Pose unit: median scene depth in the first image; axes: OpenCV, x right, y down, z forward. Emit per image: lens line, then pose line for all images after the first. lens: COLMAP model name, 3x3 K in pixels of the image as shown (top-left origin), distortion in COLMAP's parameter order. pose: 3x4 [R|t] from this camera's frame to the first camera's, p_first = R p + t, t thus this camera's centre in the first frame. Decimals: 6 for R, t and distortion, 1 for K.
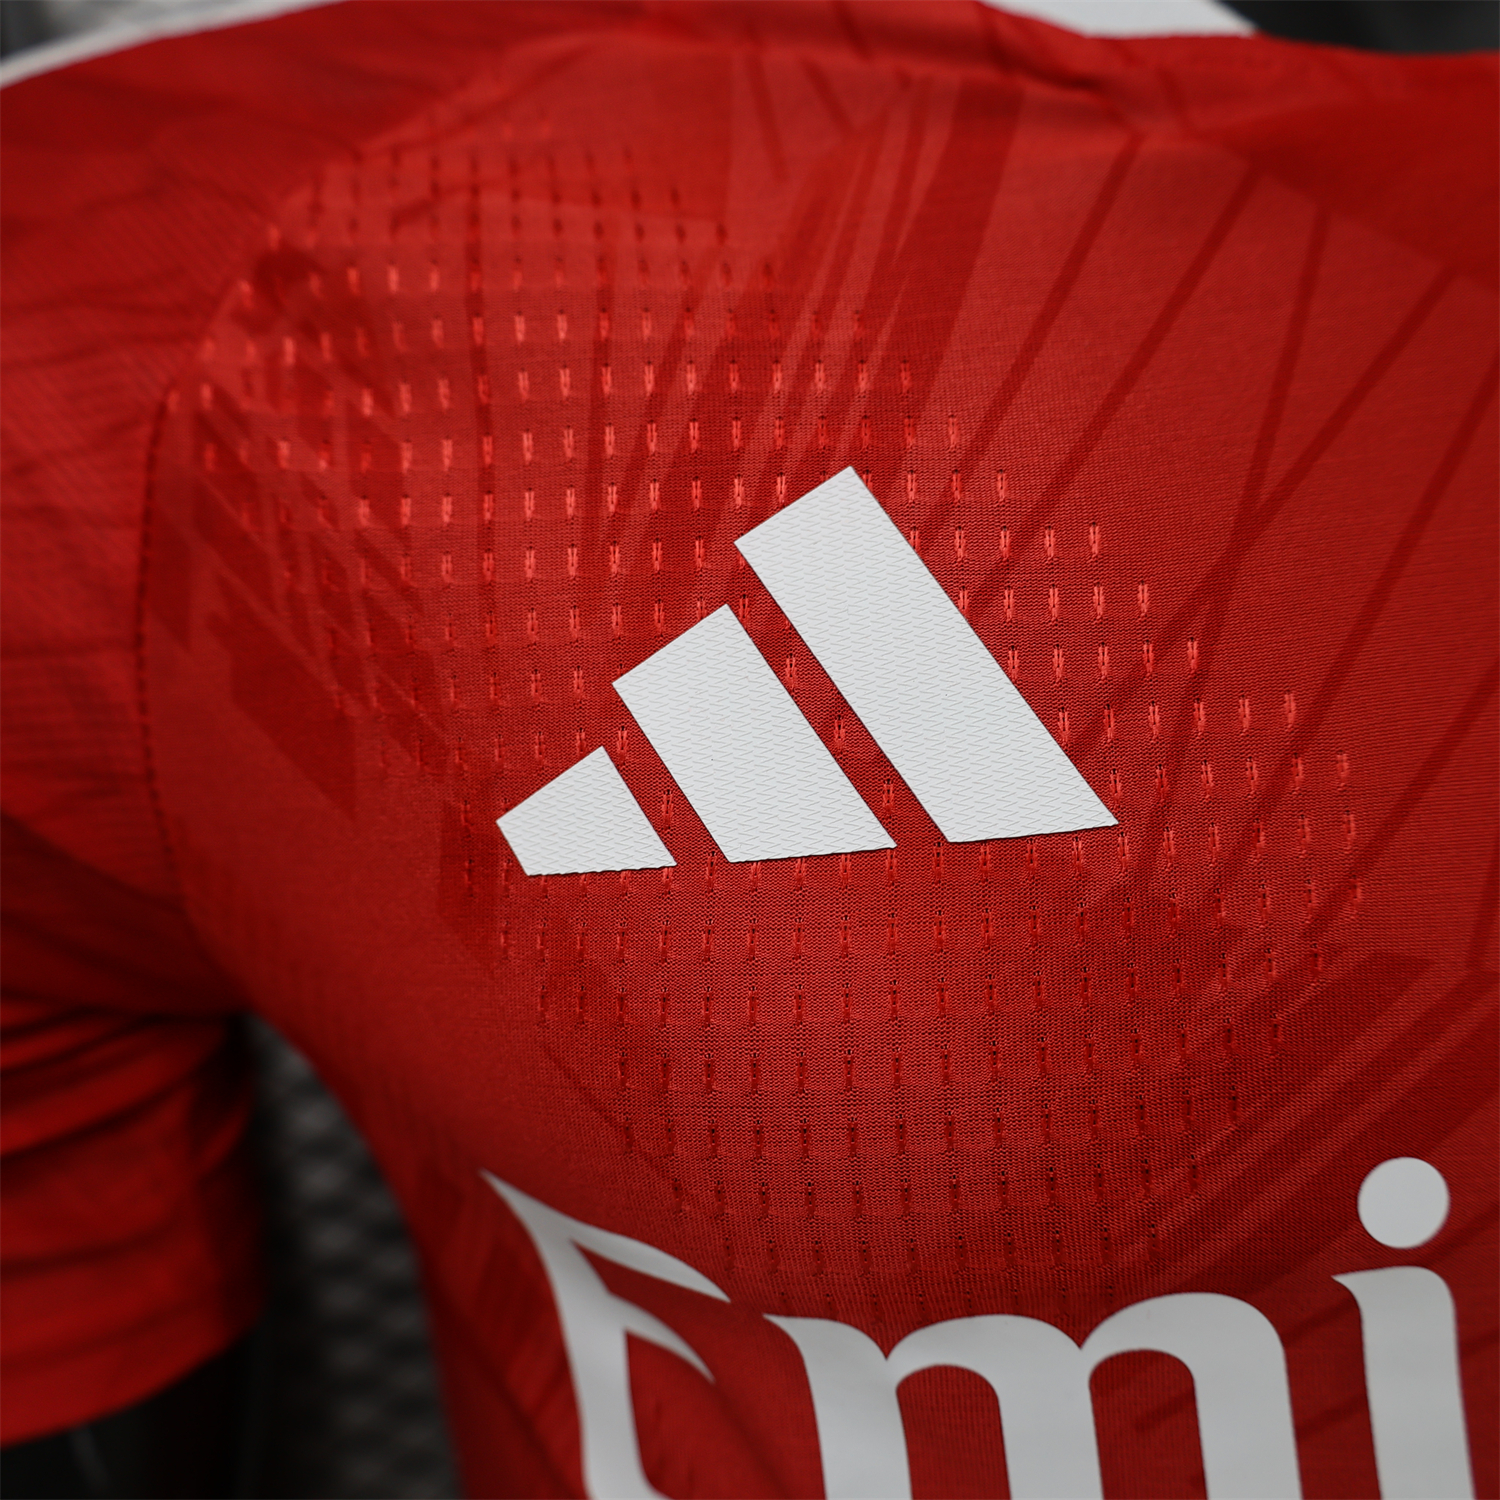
lens RADIAL K [[1620.0, 0, 750.0], [0, 1620.0, 750.0], [0, 0, 1]] dist [0.004018, 0.018083]
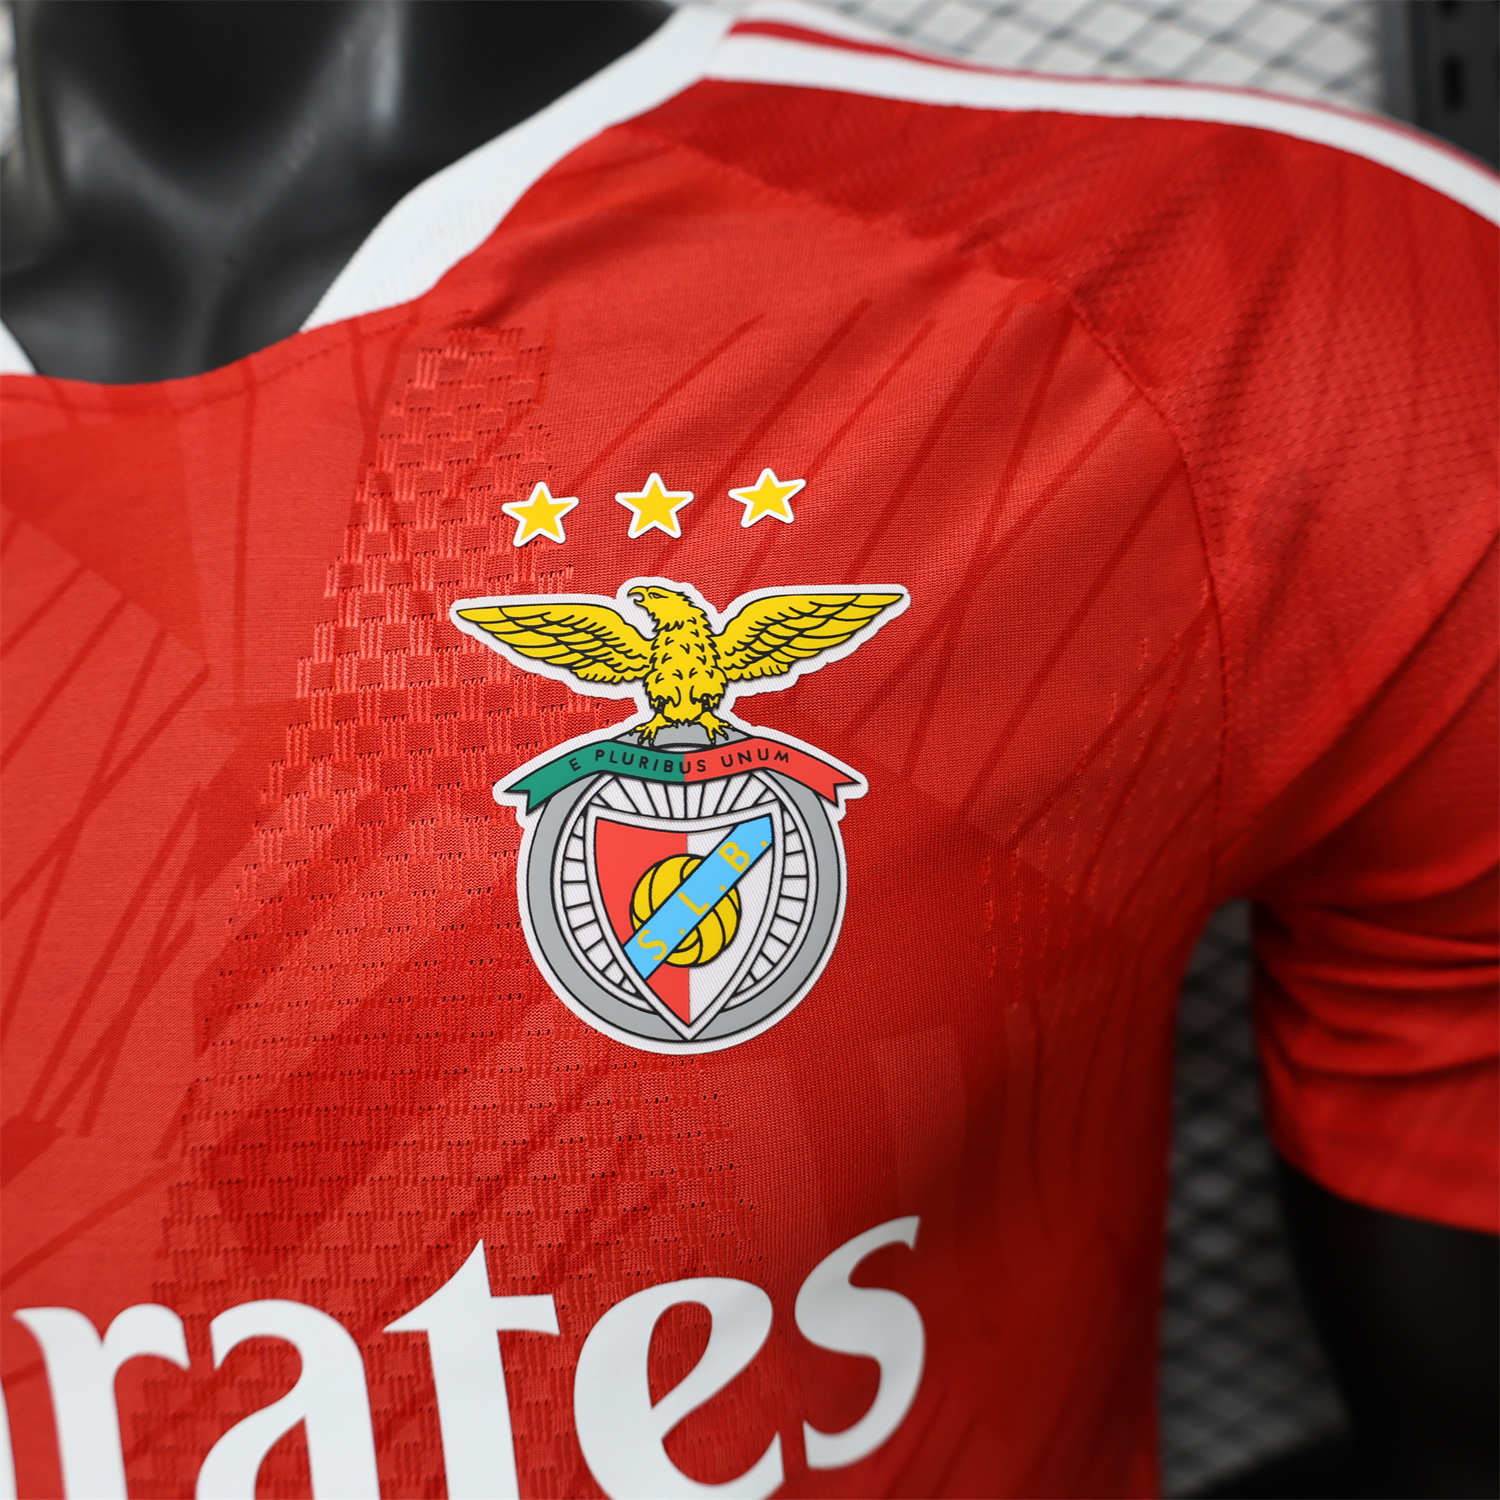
lens RADIAL K [[1597.0, 0, 749.0], [0, 1597.0, 771.5], [0, 0, 1]] dist [-0.009420, -0.011982]
pose [[0.965209, 0.013674, -0.261122, 1.320219], [-0.006067, 0.999534, 0.029916, -0.175904], [0.261410, -0.027291, 0.964842, -0.102520]]
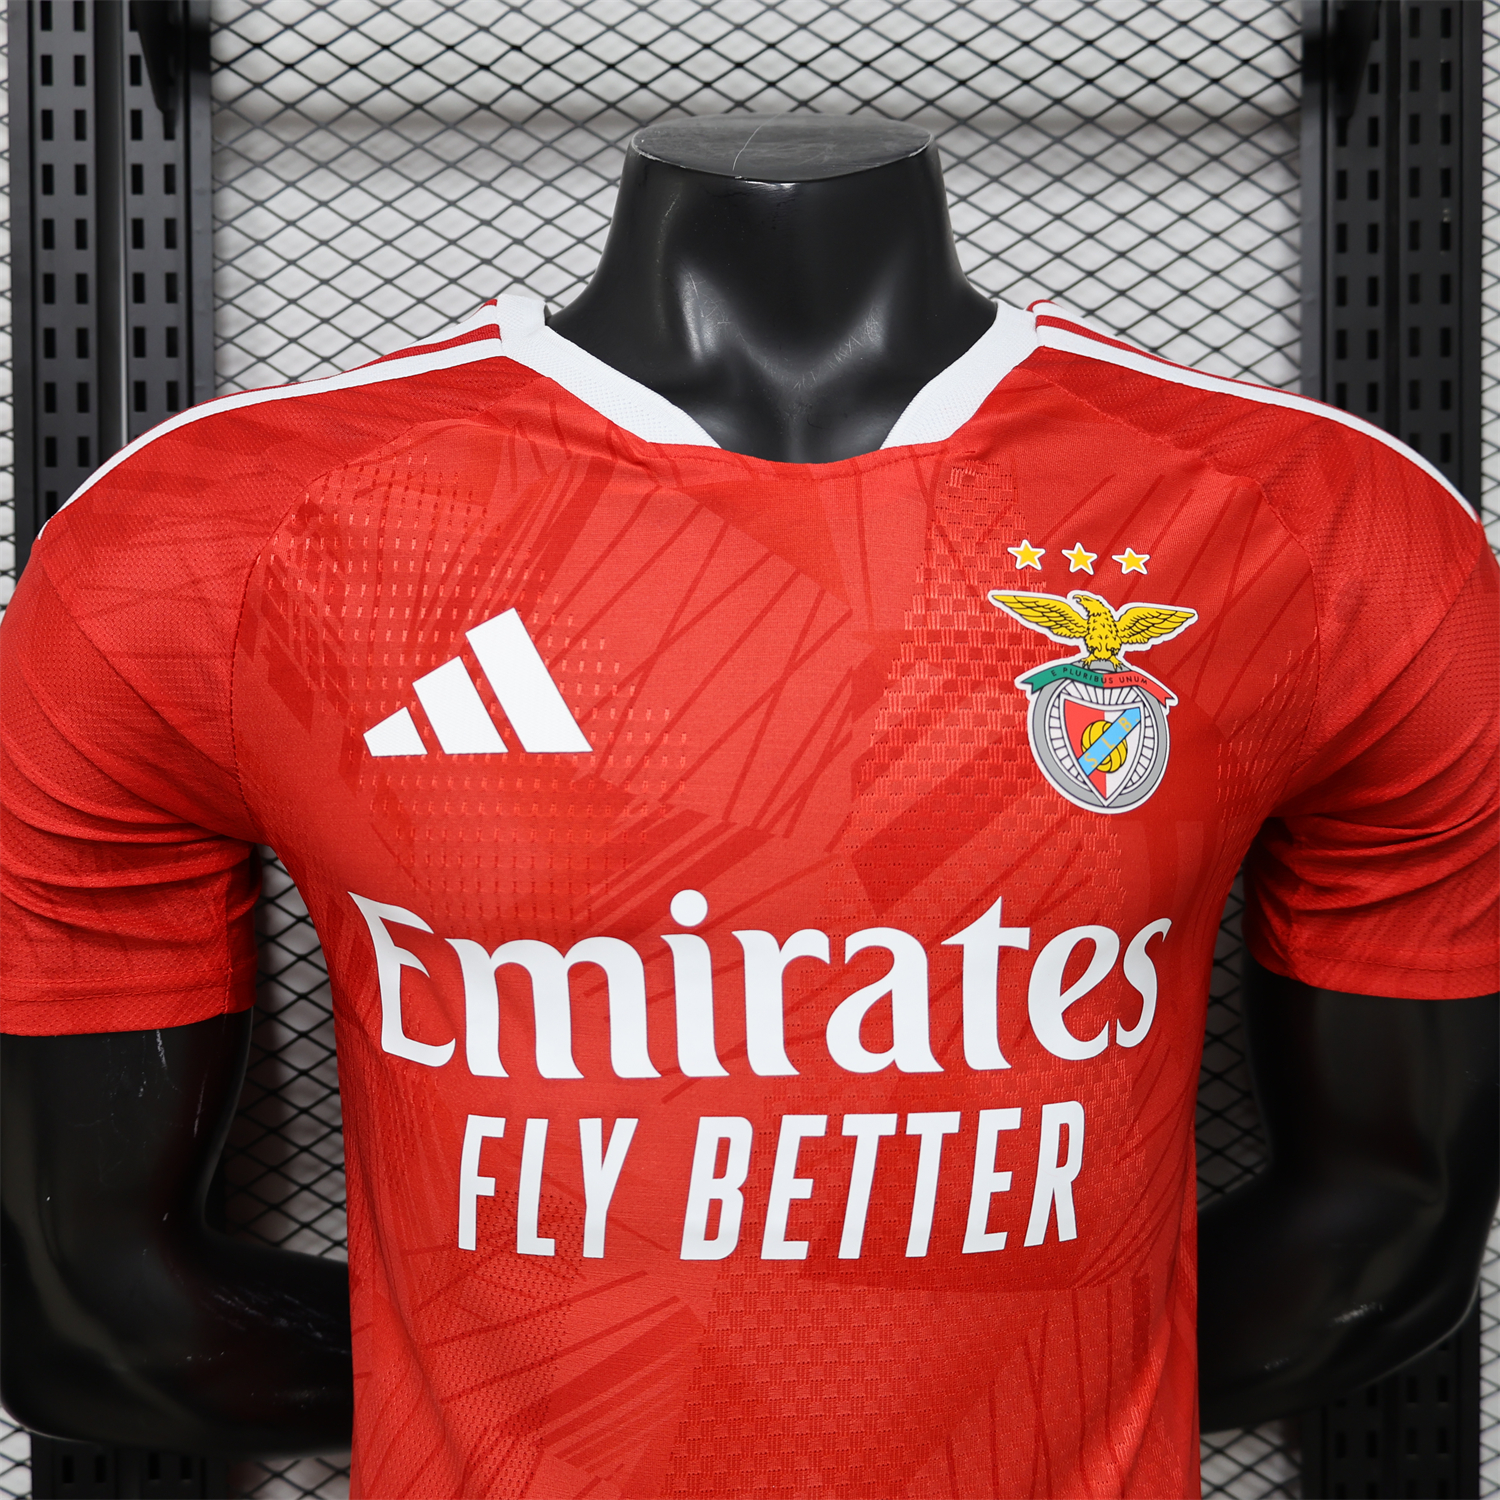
lens RADIAL K [[1620.0, 0, 750.0], [0, 1620.0, 750.0], [0, 0, 1]] dist [0.004018, 0.018083]
pose [[0.994873, 0.089104, -0.047830, 0.559041], [-0.093187, 0.991453, -0.091313, 0.239313], [0.039285, 0.095302, 0.994673, -1.468170]]
